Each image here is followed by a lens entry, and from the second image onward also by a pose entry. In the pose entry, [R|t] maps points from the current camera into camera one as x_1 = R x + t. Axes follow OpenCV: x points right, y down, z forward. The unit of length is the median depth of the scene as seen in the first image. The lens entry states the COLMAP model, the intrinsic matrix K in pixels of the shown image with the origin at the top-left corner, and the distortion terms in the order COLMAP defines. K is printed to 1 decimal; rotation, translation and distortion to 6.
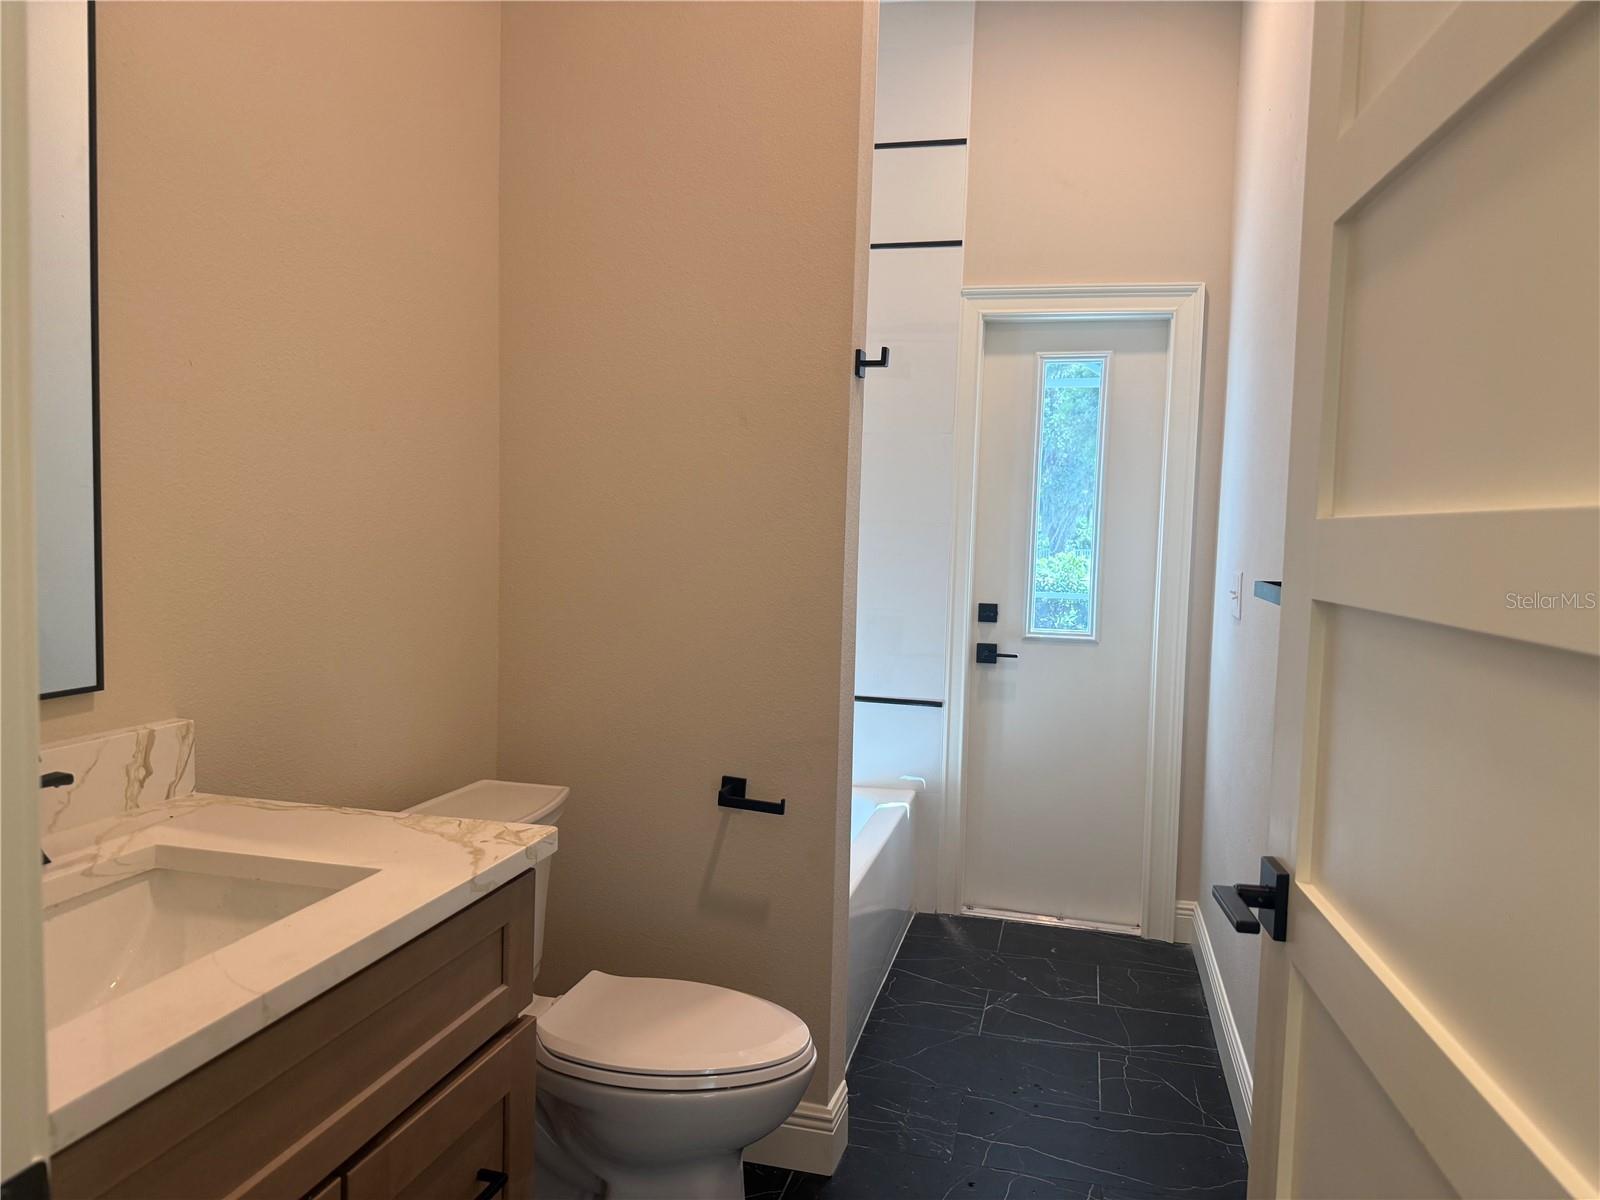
lens RADIAL K [[1124.8, 0, 800.0], [0, 1124.8, 600.0], [0, 0, 1]] dist [0.045919, -0.105534]
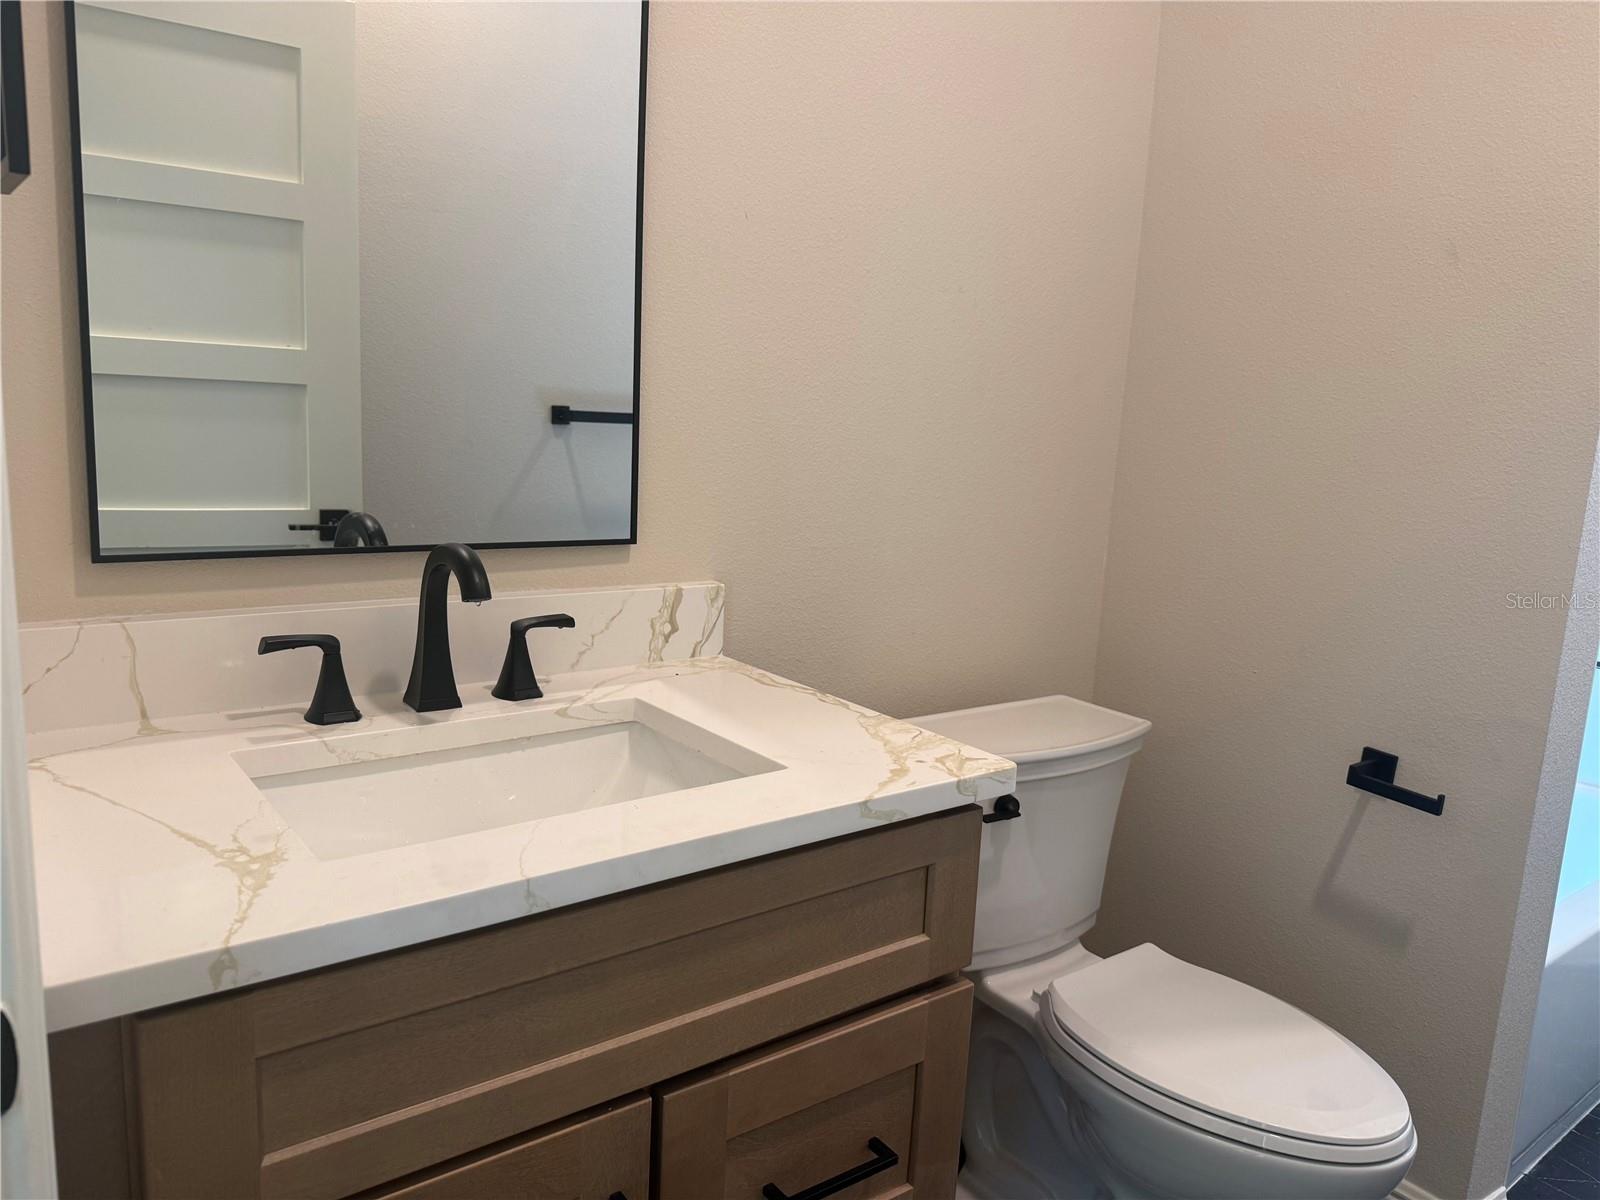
lens RADIAL K [[1111.1, 0, 795.9], [0, 1111.1, 606.8], [0, 0, 1]] dist [0.144889, -0.266868]
pose [[0.783494, 0.122852, -0.609135, 0.131934], [-0.072593, 0.991646, 0.106626, 0.016976], [0.617145, -0.039322, 0.785866, 0.279258]]
